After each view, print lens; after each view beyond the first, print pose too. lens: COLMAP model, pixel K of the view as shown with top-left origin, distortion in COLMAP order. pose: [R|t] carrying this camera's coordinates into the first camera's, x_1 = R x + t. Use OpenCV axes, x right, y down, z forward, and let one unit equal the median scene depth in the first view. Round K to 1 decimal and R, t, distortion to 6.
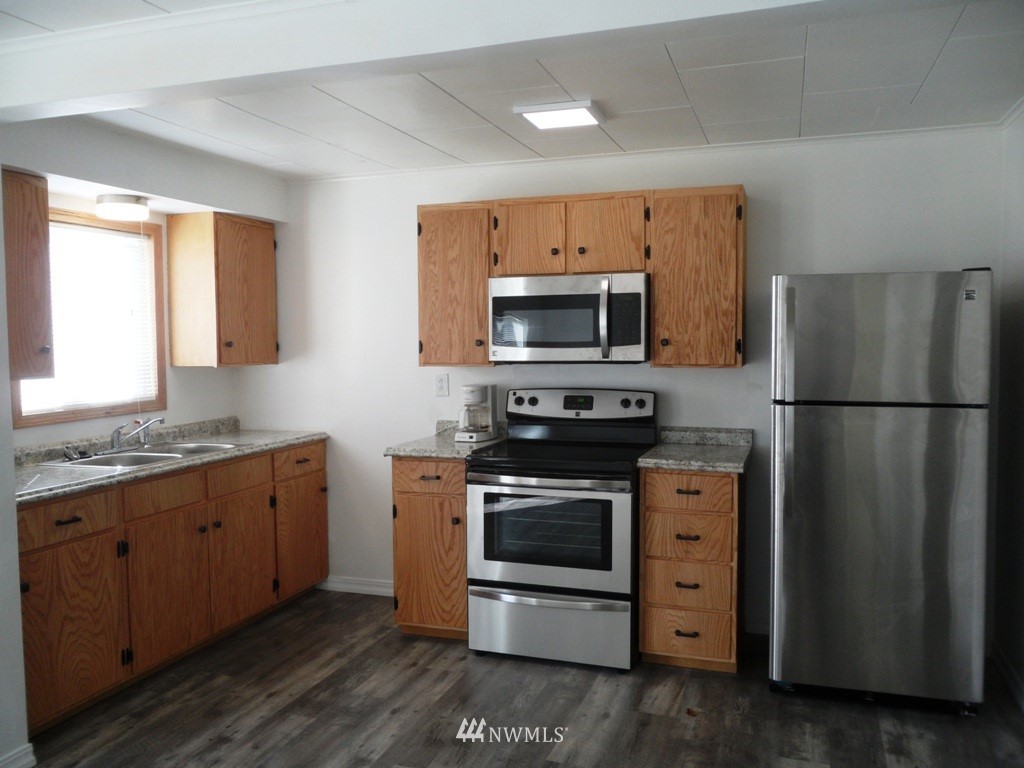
lens RADIAL K [[835.0, 0, 505.5], [0, 835.0, 376.6], [0, 0, 1]] dist [-0.026298, 0.021627]
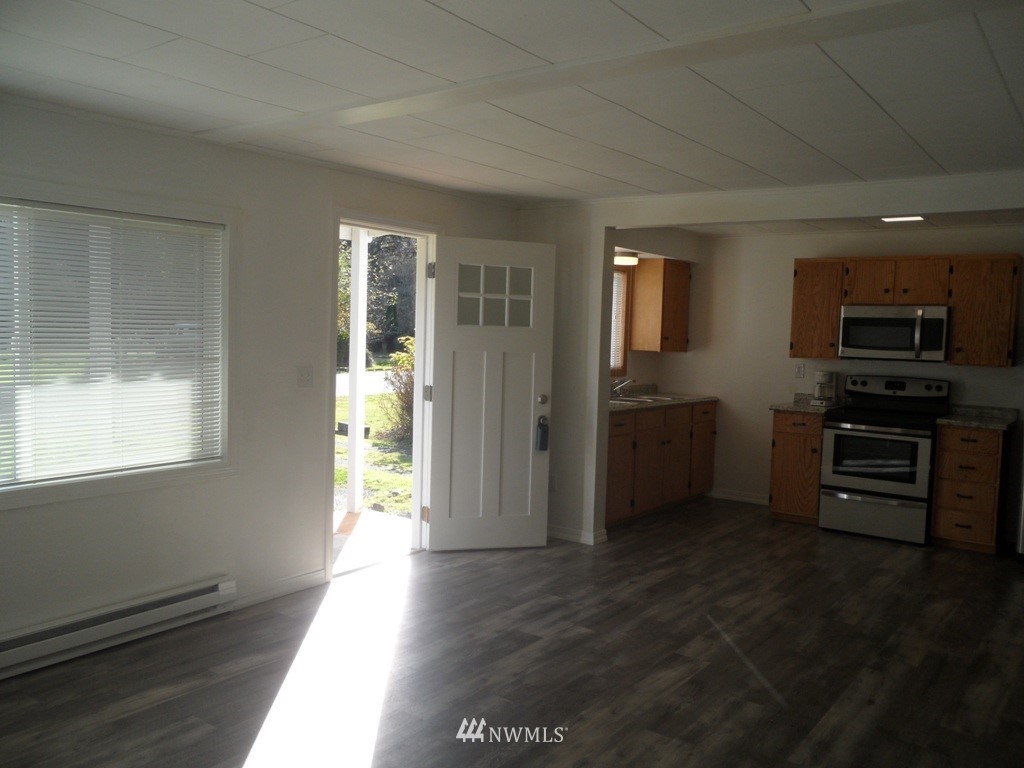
lens RADIAL K [[835.0, 0, 513.2], [0, 835.0, 375.1], [0, 0, 1]] dist [-0.026298, 0.021627]
pose [[0.955014, 0.056686, -0.291092, -0.159394], [-0.056630, 0.998358, 0.008622, 0.042303], [0.291102, 0.008250, 0.956656, -0.776969]]
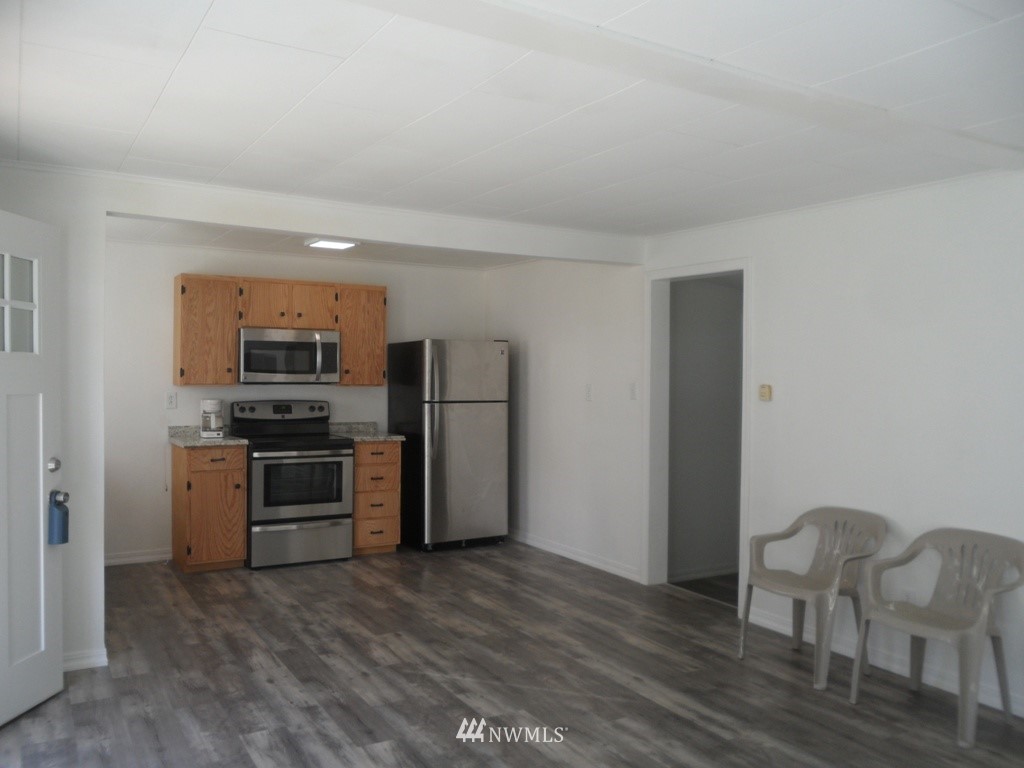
lens RADIAL K [[835.0, 0, 503.5], [0, 835.0, 378.2], [0, 0, 1]] dist [-0.026298, 0.021627]
pose [[0.643564, 0.012804, 0.765285, -0.922583], [0.022364, 0.999119, -0.035523, 0.041122], [-0.765066, 0.039976, 0.642710, -0.361755]]
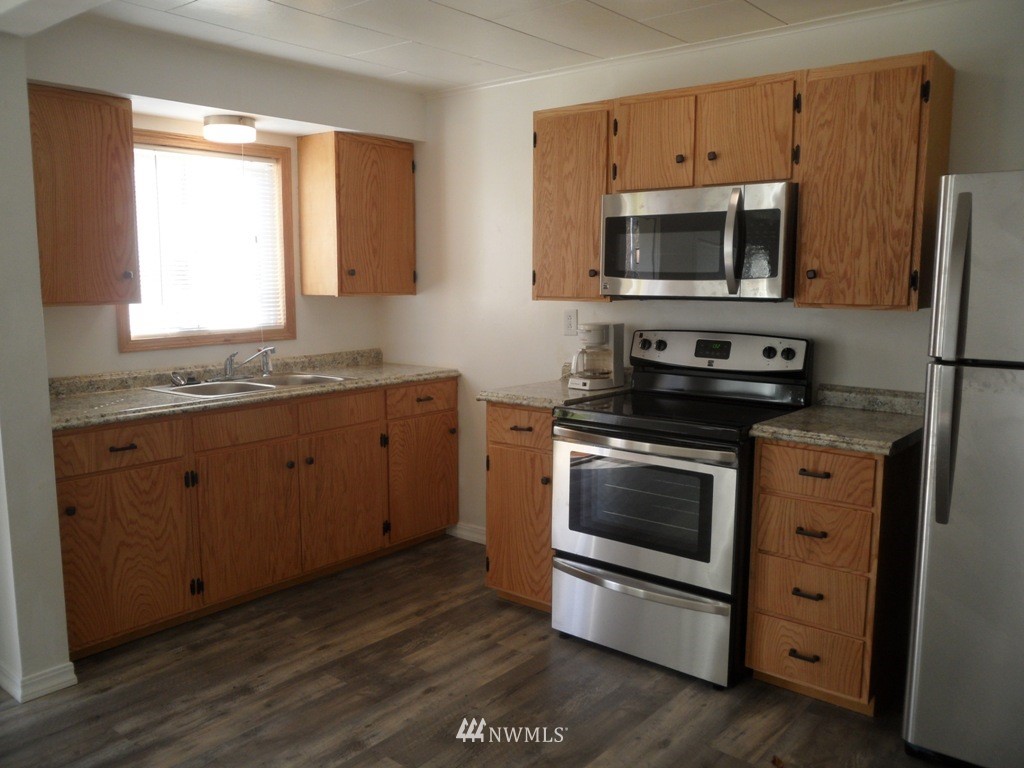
lens RADIAL K [[835.0, 0, 507.4], [0, 835.0, 376.0], [0, 0, 1]] dist [-0.026298, 0.021627]
pose [[0.937911, 0.051463, -0.343037, 0.194731], [-0.025362, 0.996460, 0.080149, -0.002602], [0.345948, -0.066473, 0.935896, 0.188983]]
